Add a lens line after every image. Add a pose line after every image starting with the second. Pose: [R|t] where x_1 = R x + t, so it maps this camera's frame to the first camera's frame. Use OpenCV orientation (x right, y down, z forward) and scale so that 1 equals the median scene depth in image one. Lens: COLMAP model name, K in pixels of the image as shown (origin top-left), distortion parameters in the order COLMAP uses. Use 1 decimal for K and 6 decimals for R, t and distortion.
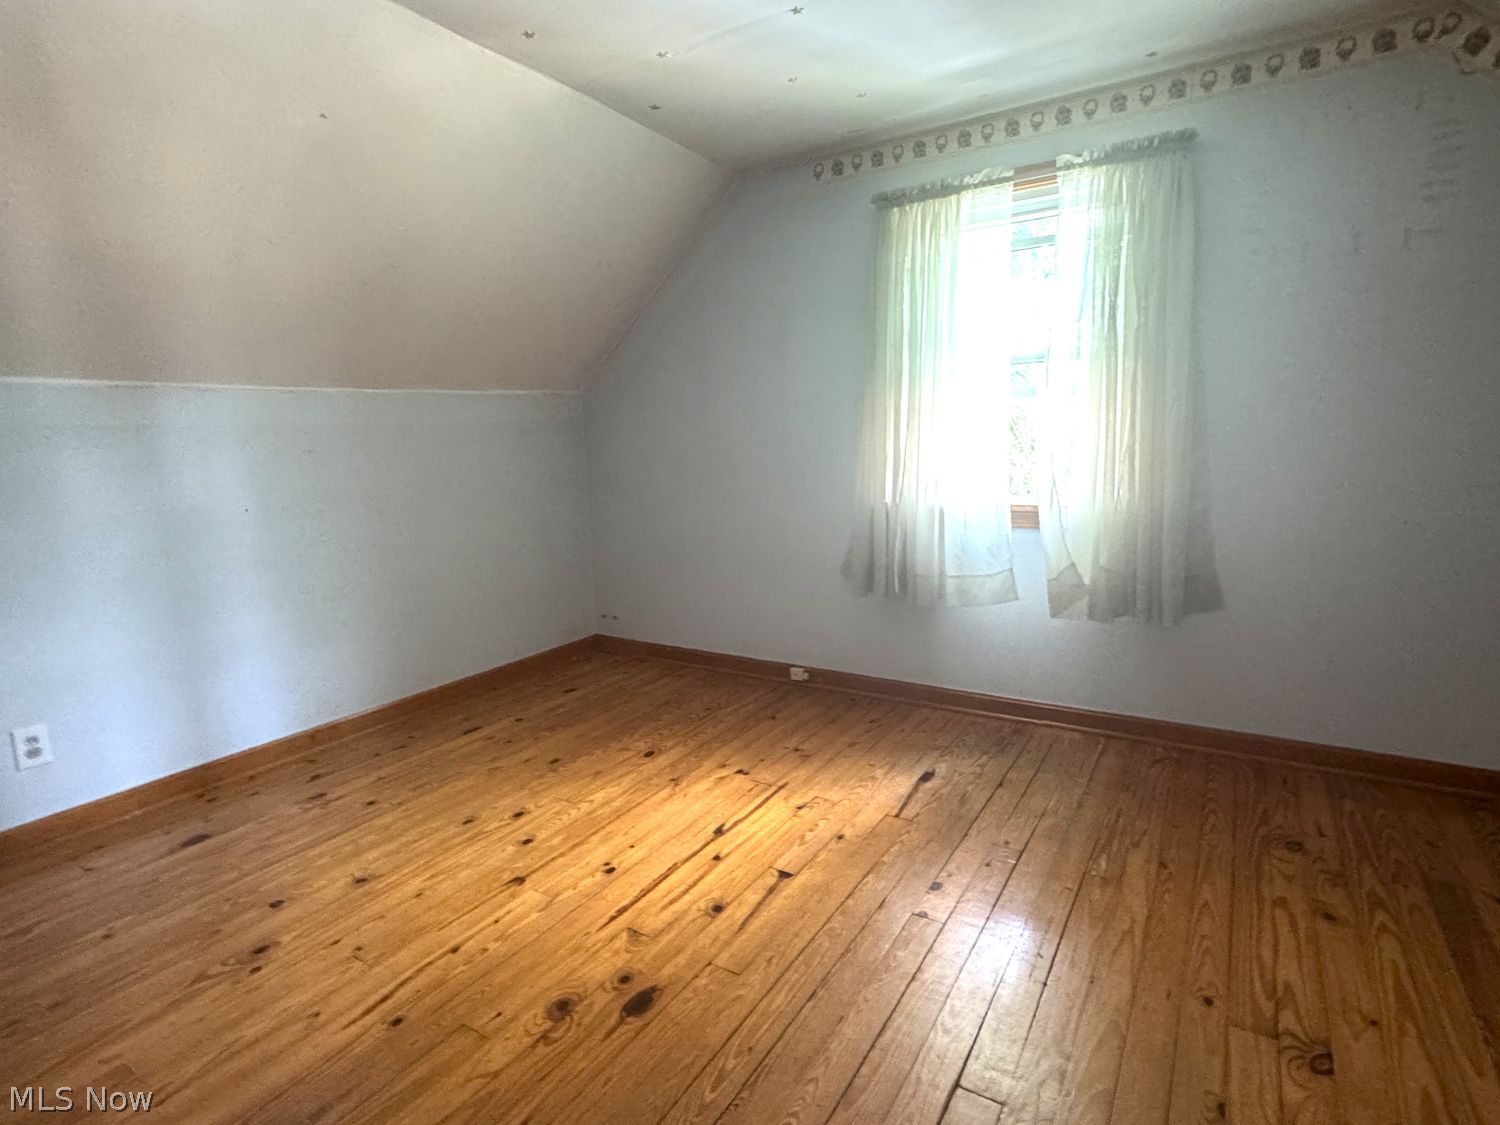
lens RADIAL K [[762.5, 0, 750.6], [0, 762.5, 555.0], [0, 0, 1]] dist [-0.002986, -0.000103]
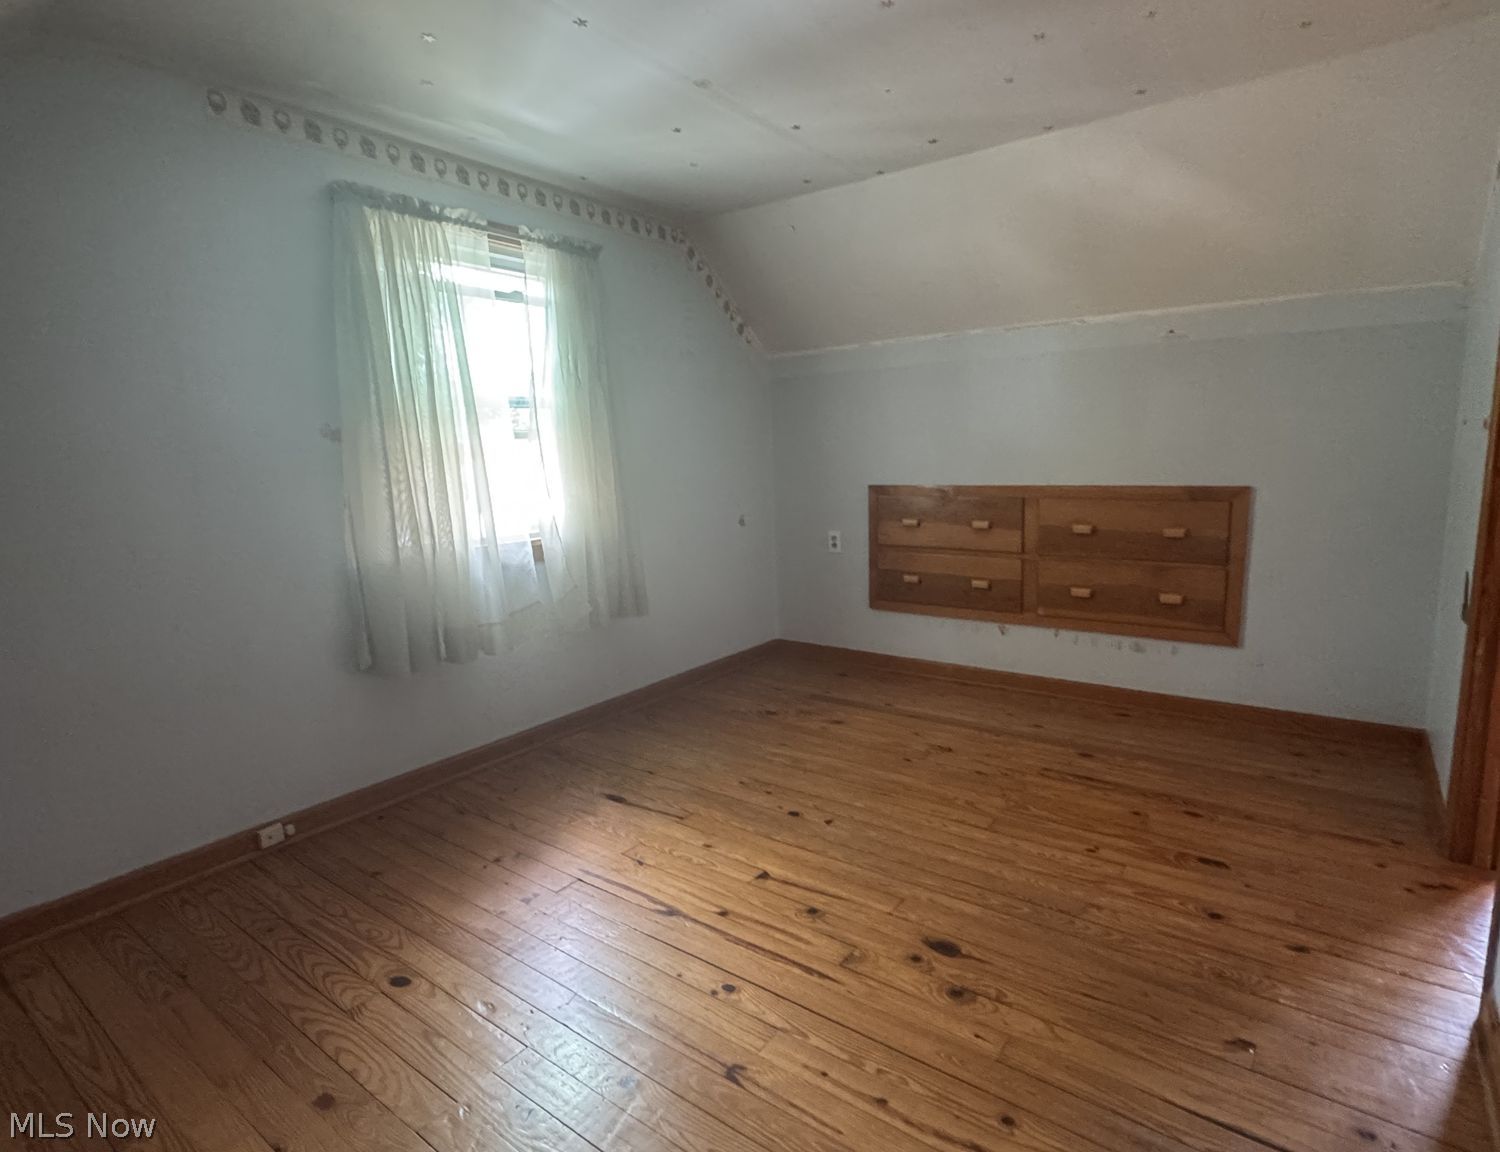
lens RADIAL K [[795.8, 0, 750.0], [0, 795.8, 576.0], [0, 0, 1]] dist [-0.000633, 0.000024]
pose [[0.073350, -0.122789, 0.989718, -0.949448], [0.187445, 0.976403, 0.107245, -0.104987], [-0.979533, 0.177652, 0.094636, 0.793722]]
